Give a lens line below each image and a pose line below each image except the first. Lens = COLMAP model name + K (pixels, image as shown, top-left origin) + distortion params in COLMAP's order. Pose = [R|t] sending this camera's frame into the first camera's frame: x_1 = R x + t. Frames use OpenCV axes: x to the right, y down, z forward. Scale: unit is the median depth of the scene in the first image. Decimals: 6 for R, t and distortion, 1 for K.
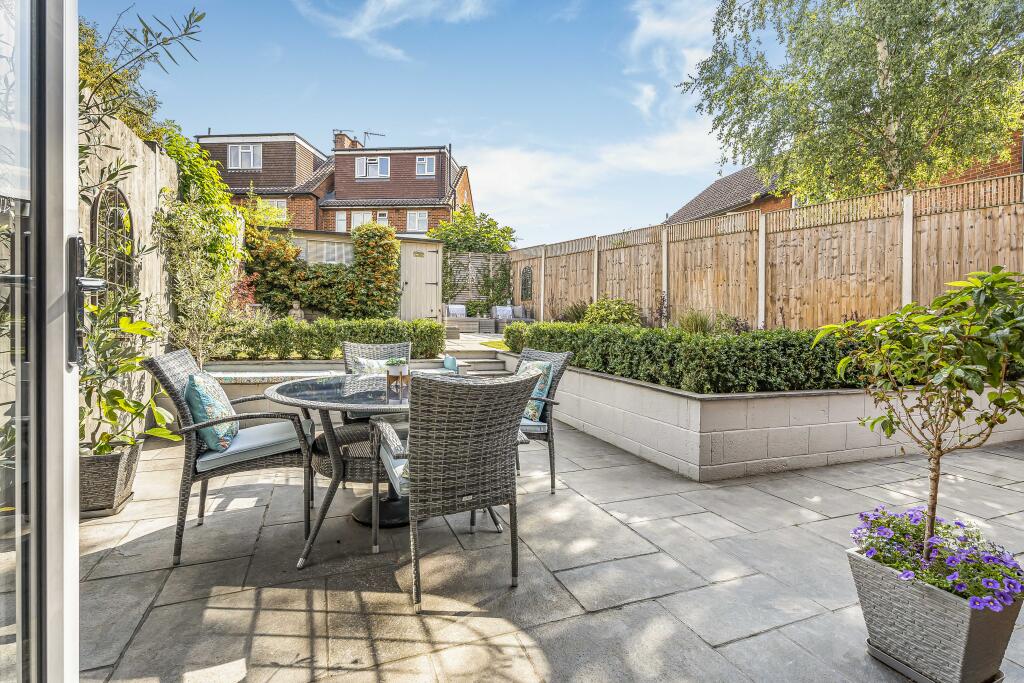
lens RADIAL K [[475.9, 0, 513.1], [0, 475.9, 334.8], [0, 0, 1]] dist [-0.000385, 0.000025]
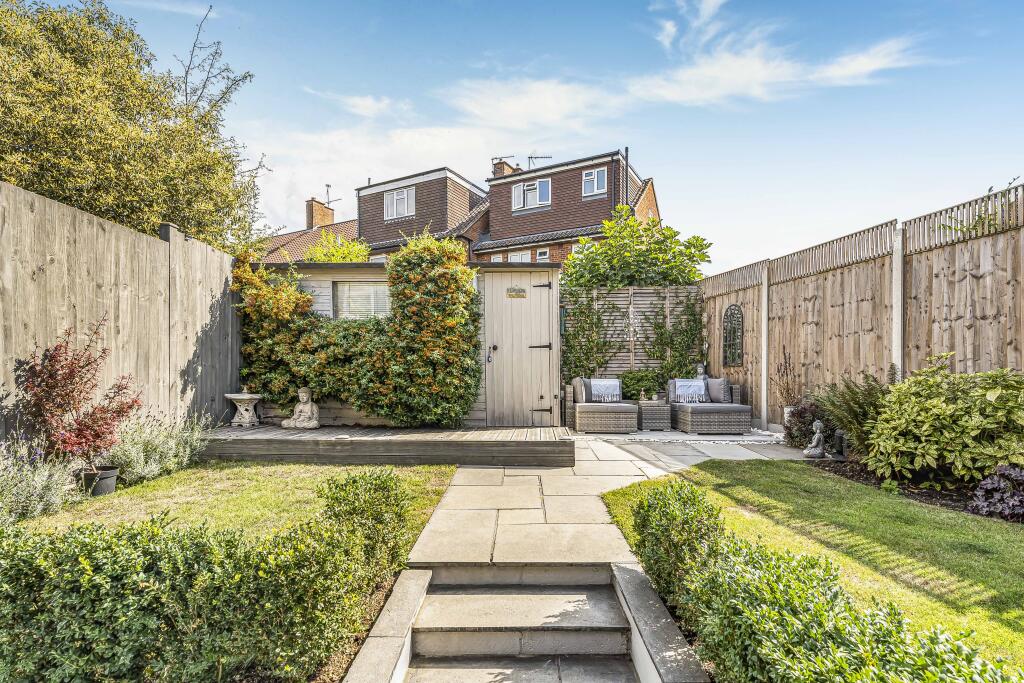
lens RADIAL K [[557.9, 0, 547.3], [0, 557.9, 393.7], [0, 0, 1]] dist [0.000750, 0.039123]
pose [[0.952189, -0.015509, -0.305116, 0.021608], [0.014258, 0.999878, -0.006328, -0.043910], [0.305177, 0.001675, 0.952294, 0.353348]]
